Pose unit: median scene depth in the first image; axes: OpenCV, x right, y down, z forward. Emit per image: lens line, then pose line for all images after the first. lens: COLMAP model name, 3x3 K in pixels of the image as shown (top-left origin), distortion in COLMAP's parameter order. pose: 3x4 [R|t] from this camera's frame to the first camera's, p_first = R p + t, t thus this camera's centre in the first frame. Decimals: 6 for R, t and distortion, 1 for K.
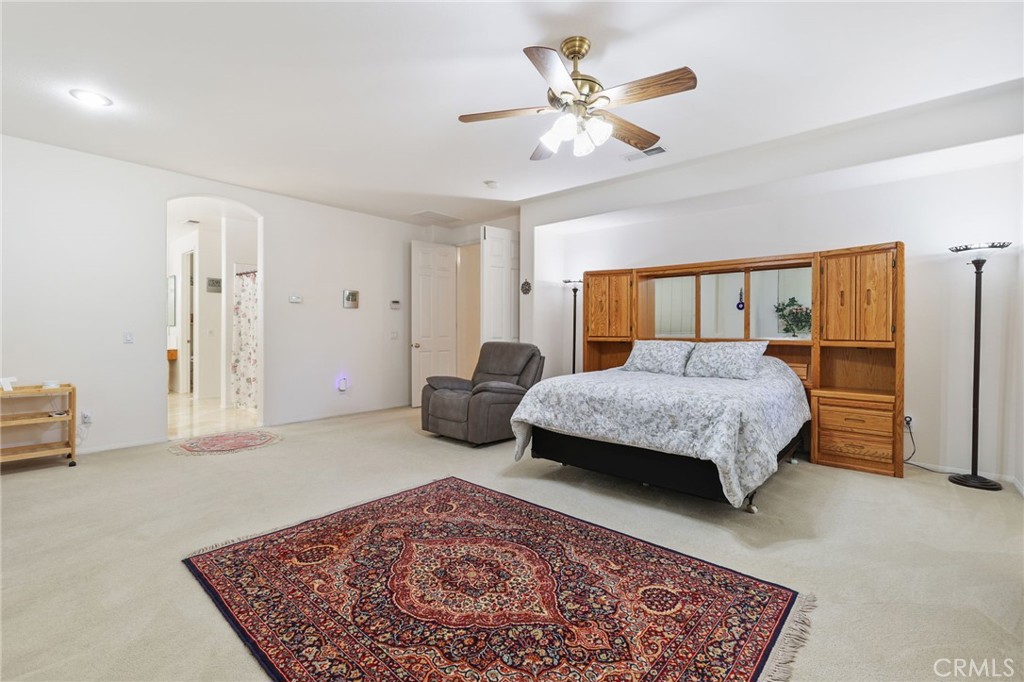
lens RADIAL K [[458.8, 0, 511.9], [0, 458.8, 330.2], [0, 0, 1]] dist [0.000547, 0.000248]
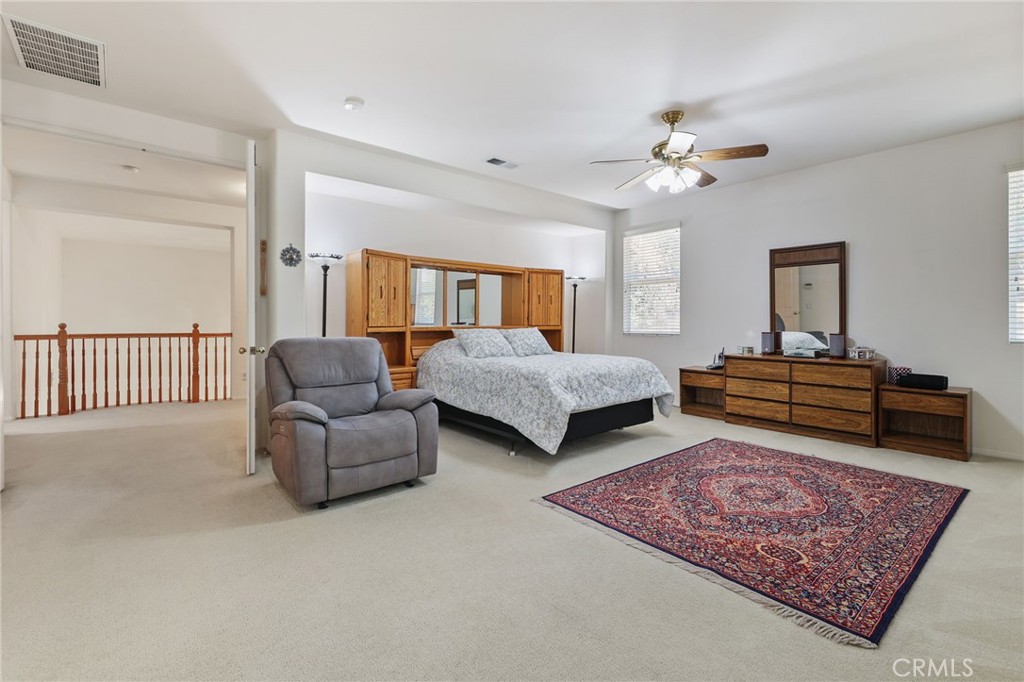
lens RADIAL K [[467.0, 0, 515.4], [0, 467.0, 314.7], [0, 0, 1]] dist [0.011983, -0.000302]
pose [[0.124404, 0.005506, 0.992216, -1.121931], [-0.001718, 0.999984, -0.005333, -0.008074], [-0.992230, -0.001041, 0.124412, 1.081463]]
